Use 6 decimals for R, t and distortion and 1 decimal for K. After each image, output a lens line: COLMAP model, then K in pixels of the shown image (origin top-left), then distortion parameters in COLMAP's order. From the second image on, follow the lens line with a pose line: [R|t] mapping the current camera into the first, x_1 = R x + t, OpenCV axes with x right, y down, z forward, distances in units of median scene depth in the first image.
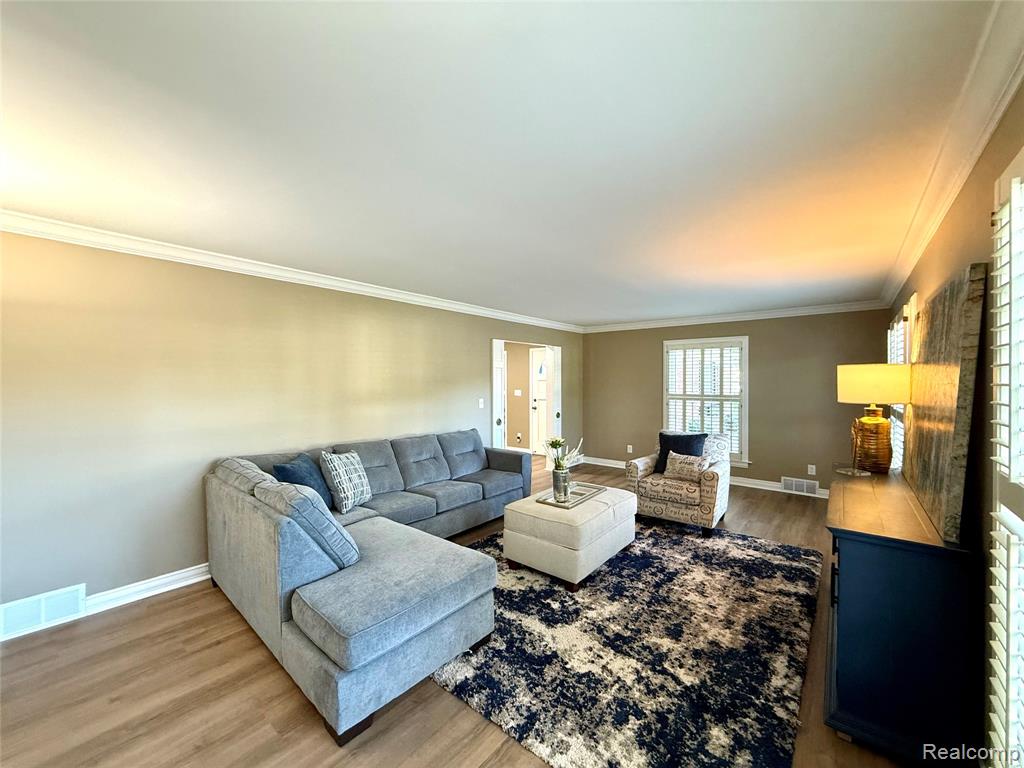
lens RADIAL K [[406.9, 0, 509.2], [0, 406.9, 382.0], [0, 0, 1]] dist [-0.000843, -0.000292]
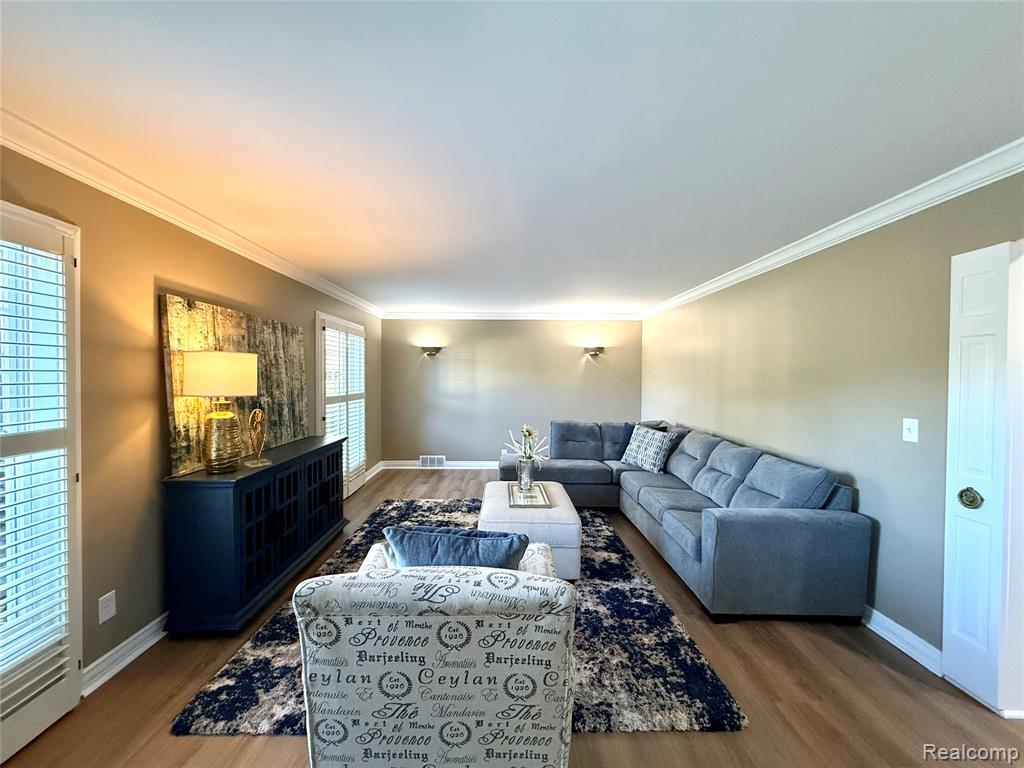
lens RADIAL K [[406.9, 0, 506.9], [0, 406.9, 382.1], [0, 0, 1]] dist [-0.000843, -0.000292]
pose [[-0.763752, 0.006585, -0.645476, 1.325455], [-0.006655, 0.999814, 0.018075, -0.001129], [0.645475, 0.018100, -0.763567, 2.789474]]
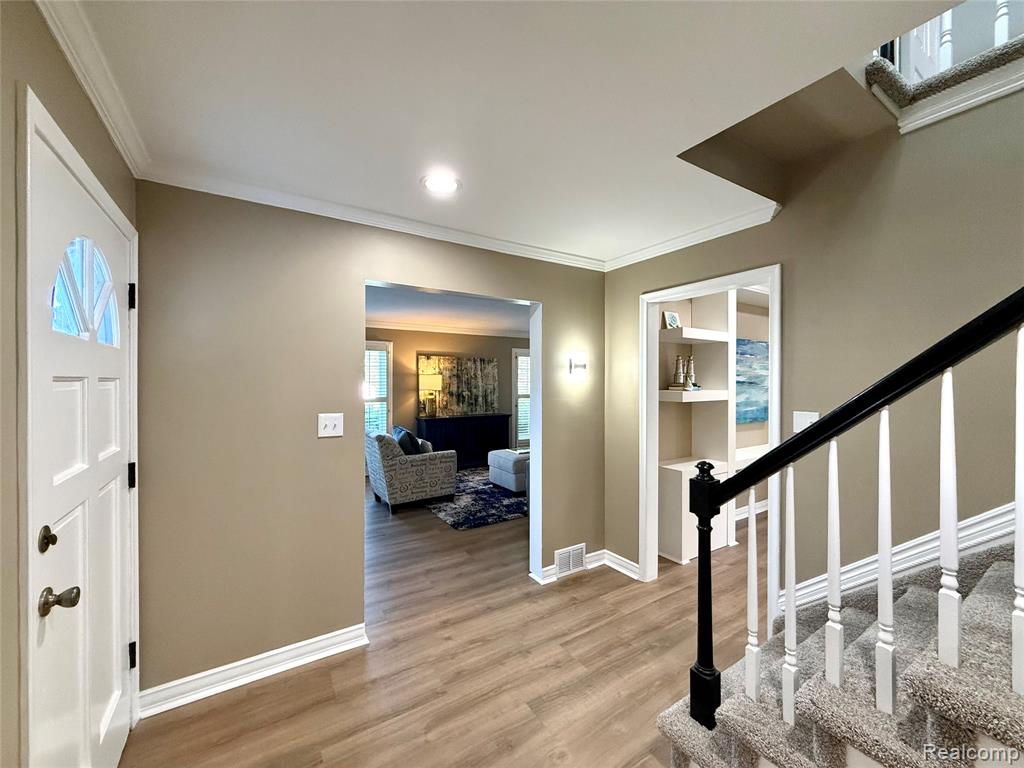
lens RADIAL K [[406.9, 0, 511.0], [0, 406.9, 382.4], [0, 0, 1]] dist [-0.000843, -0.000292]
pose [[-0.955739, -0.001378, 0.294214, -0.374570], [0.001450, 0.999955, 0.009392, -0.027505], [-0.294213, 0.009403, -0.955693, 4.285108]]
